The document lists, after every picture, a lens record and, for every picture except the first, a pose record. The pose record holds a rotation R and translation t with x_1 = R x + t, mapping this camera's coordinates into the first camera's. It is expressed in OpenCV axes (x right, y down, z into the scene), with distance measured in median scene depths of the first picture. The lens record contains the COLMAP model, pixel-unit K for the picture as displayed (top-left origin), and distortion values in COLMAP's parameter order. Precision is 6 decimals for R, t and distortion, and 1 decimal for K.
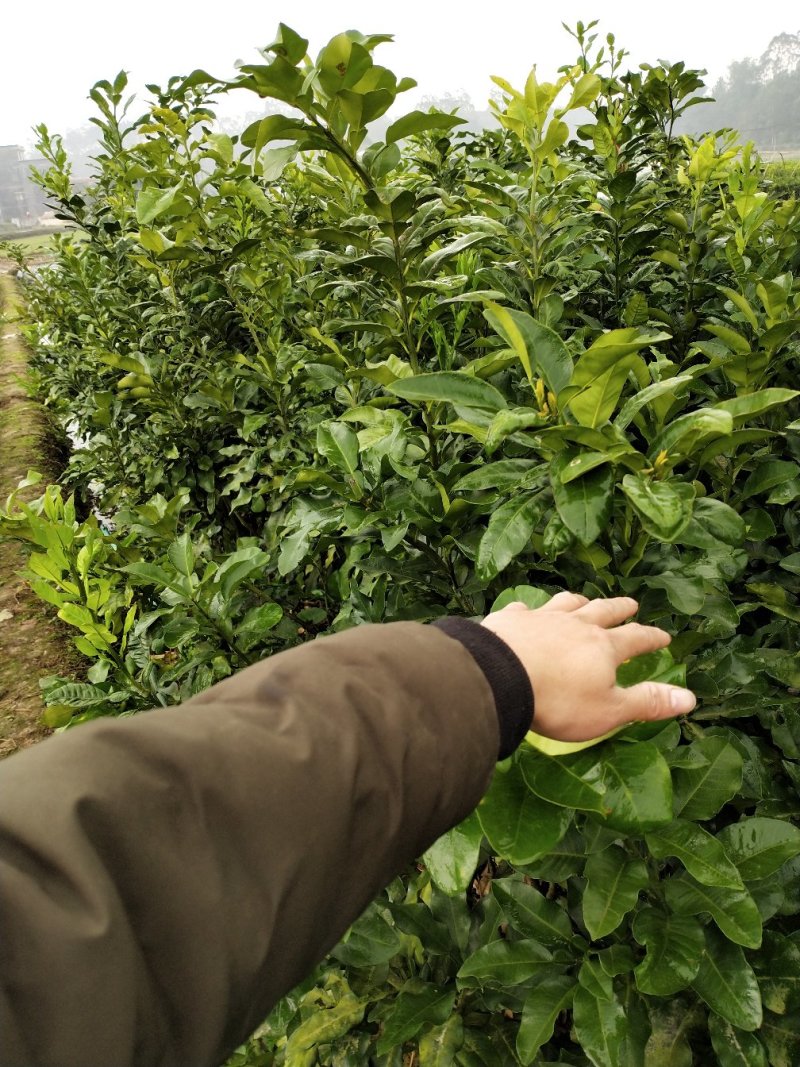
lens RADIAL K [[843.1, 0, 400.0], [0, 843.1, 533.5], [0, 0, 1]] dist [0.068213, -0.130980]
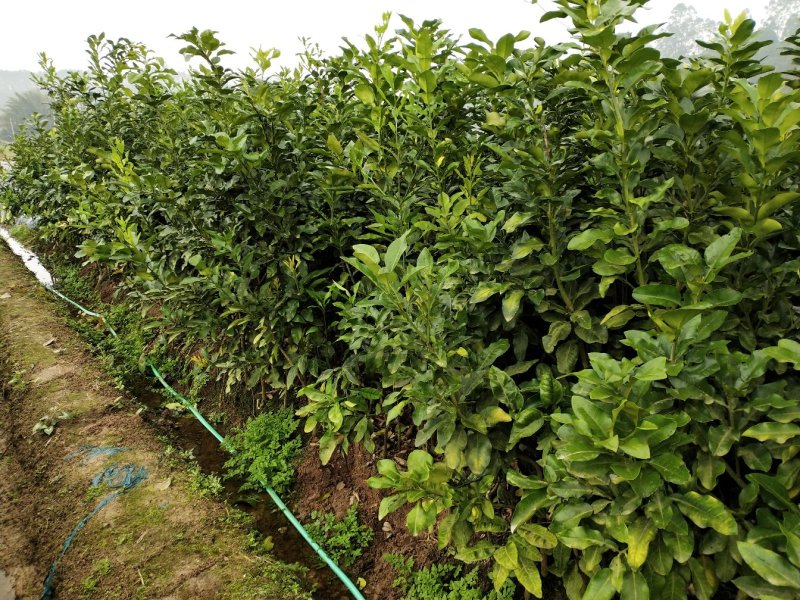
lens RADIAL K [[632.1, 0, 400.0], [0, 632.1, 300.0], [0, 0, 1]] dist [0.068213, -0.130980]
pose [[0.969222, 0.026000, 0.244812, 0.044134], [0.010541, 0.989113, -0.146779, 0.435991], [-0.245963, 0.144842, 0.958396, -0.746459]]
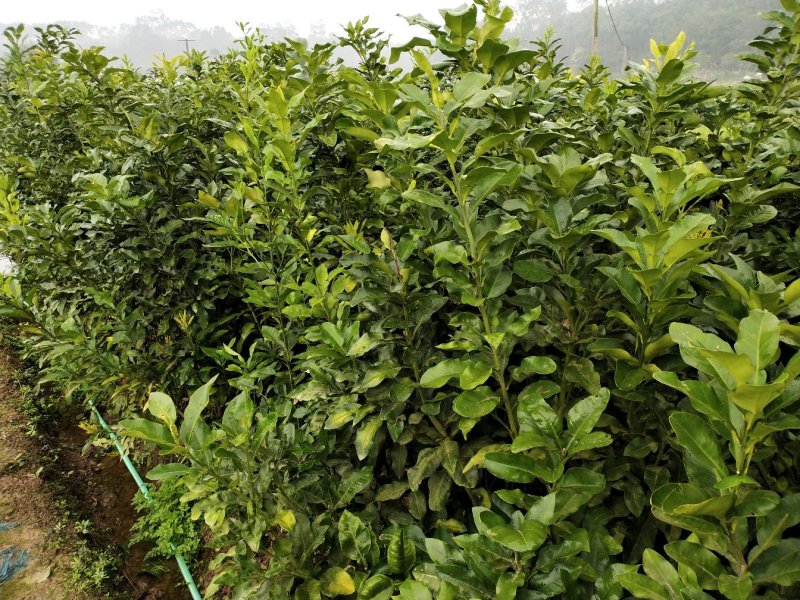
lens RADIAL K [[640.3, 0, 395.1], [0, 640.3, 297.5], [0, 0, 1]] dist [-0.006174, 0.012303]
pose [[0.974250, -0.010889, 0.225207, 0.210597], [0.028206, 0.996872, -0.073822, 0.273370], [-0.223698, 0.078273, 0.971510, -0.699257]]
